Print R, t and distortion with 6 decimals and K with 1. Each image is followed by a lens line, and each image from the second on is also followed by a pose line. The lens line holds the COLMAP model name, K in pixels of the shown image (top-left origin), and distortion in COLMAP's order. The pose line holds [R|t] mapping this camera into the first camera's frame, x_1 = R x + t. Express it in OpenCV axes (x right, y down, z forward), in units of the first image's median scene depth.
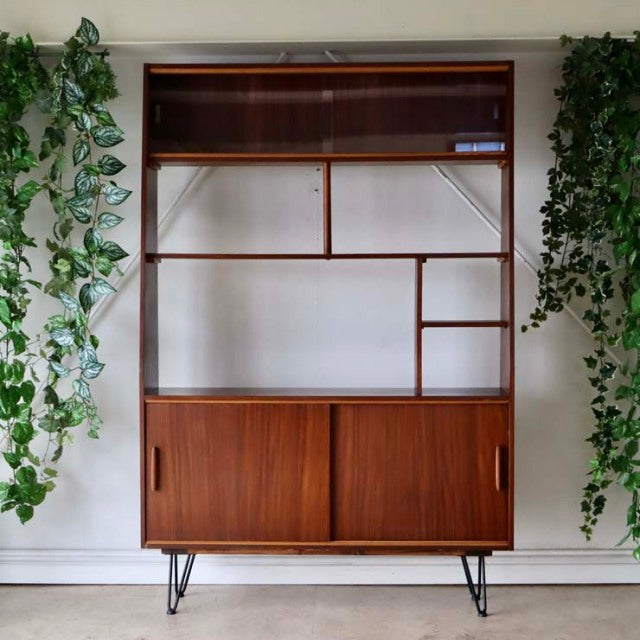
lens RADIAL K [[1284.4, 0, 320.0], [0, 1284.4, 320.0], [0, 0, 1]] dist [0.019443, 0.438573]
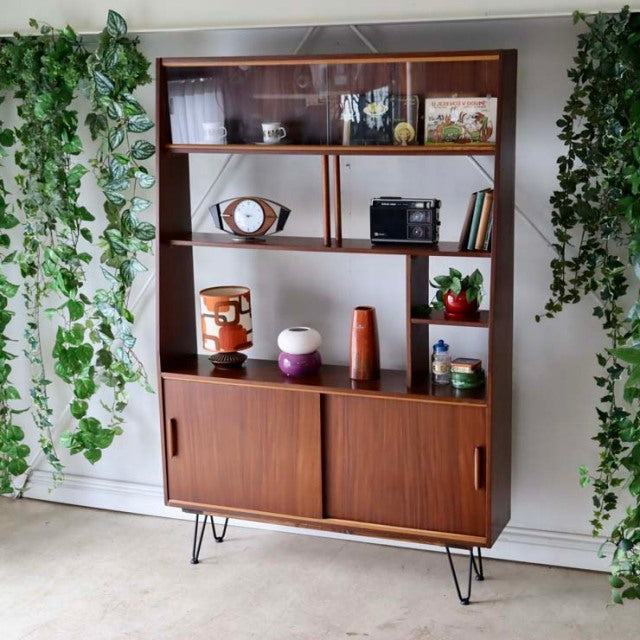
lens RADIAL K [[1284.4, 0, 320.0], [0, 1284.4, 320.0], [0, 0, 1]] dist [0.019443, 0.438573]
pose [[0.932824, 0.056607, -0.355858, 0.357521], [0.011532, 0.982387, 0.186499, -0.178202], [0.360148, -0.178075, 0.915742, 0.056651]]
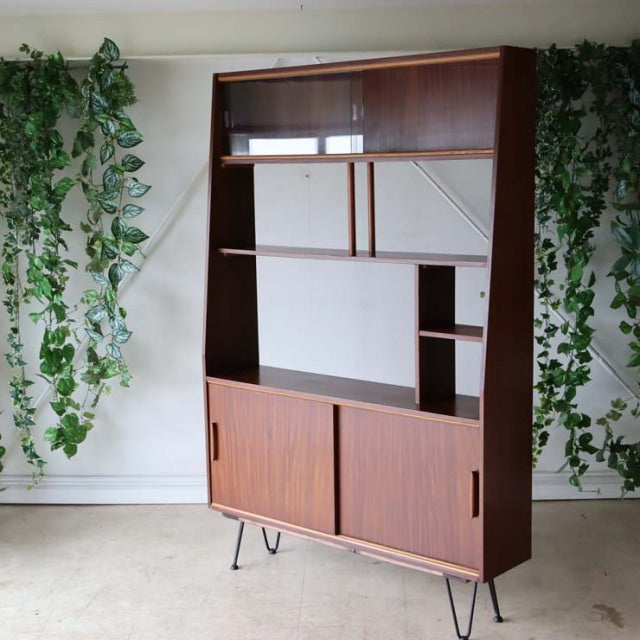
lens RADIAL K [[1284.4, 0, 320.0], [0, 1284.4, 320.0], [0, 0, 1]] dist [0.019443, 0.438573]
pose [[0.999910, -0.009743, -0.009214, 0.019487], [0.010808, 0.992279, 0.123555, -0.121101], [0.007939, -0.123644, 0.992295, -0.189648]]
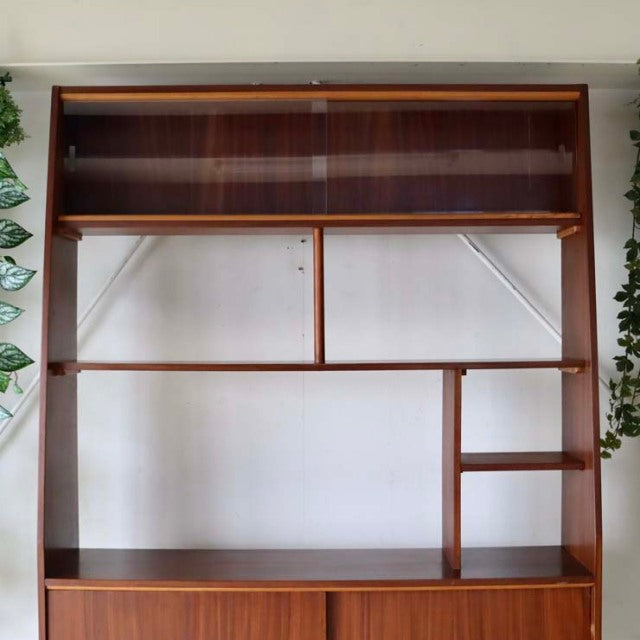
lens RADIAL K [[925.1, 0, 320.0], [0, 925.1, 320.0], [0, 0, 1]] dist [-0.104977, 0.009711]
pose [[0.999454, -0.001795, 0.032995, -0.010065], [0.003180, 0.999115, -0.041952, -0.052078], [-0.032890, 0.042034, 0.998575, 0.499443]]
